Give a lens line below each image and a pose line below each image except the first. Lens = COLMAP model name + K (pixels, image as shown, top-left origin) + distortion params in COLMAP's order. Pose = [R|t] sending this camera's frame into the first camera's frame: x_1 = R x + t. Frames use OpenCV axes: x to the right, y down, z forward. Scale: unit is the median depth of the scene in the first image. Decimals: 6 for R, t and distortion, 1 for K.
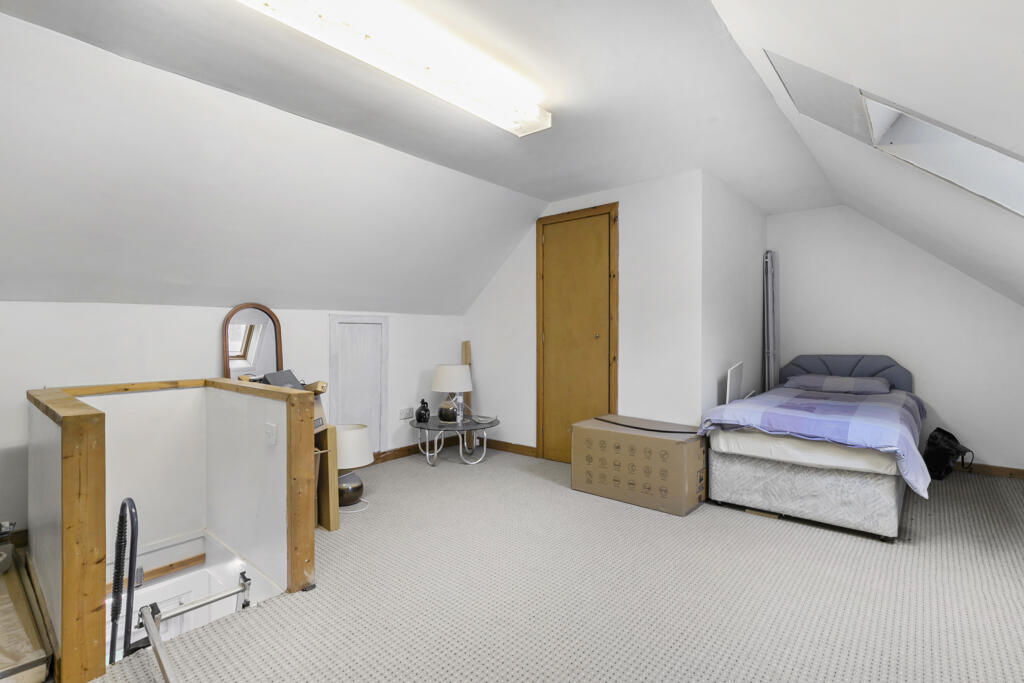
lens RADIAL K [[491.3, 0, 510.9], [0, 491.3, 337.4], [0, 0, 1]] dist [-0.000182, -0.000102]
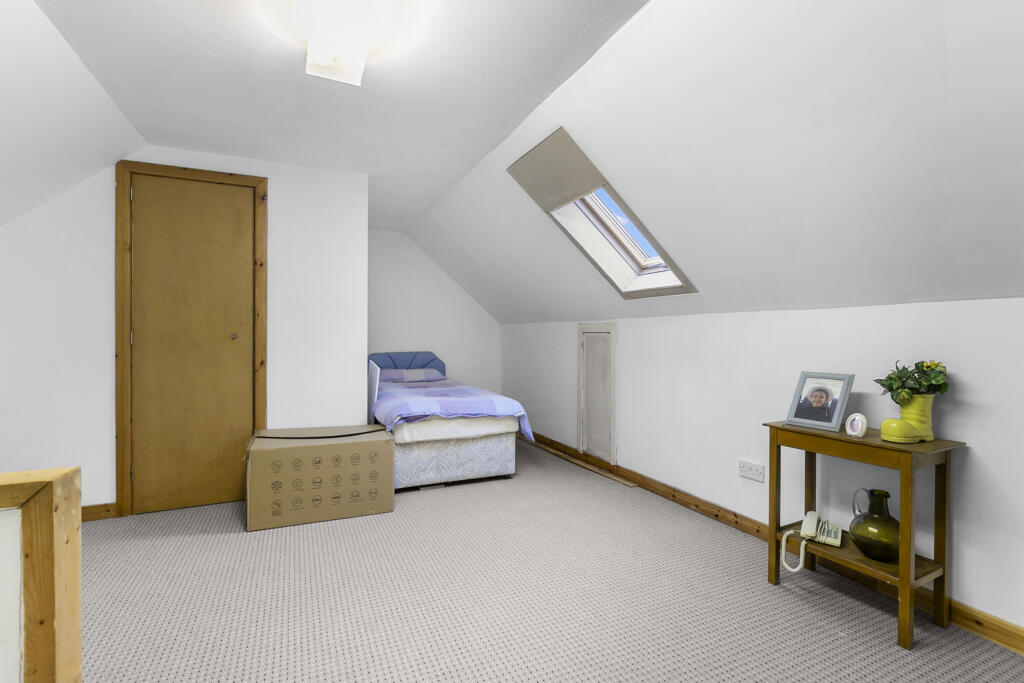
lens RADIAL K [[471.5, 0, 512.1], [0, 471.5, 336.8], [0, 0, 1]] dist [-0.000679, -0.000161]
pose [[0.421051, 0.003367, 0.907031, -0.398628], [-0.002909, 0.999993, -0.002362, -0.001154], [-0.907032, -0.001644, 0.421058, 0.317715]]
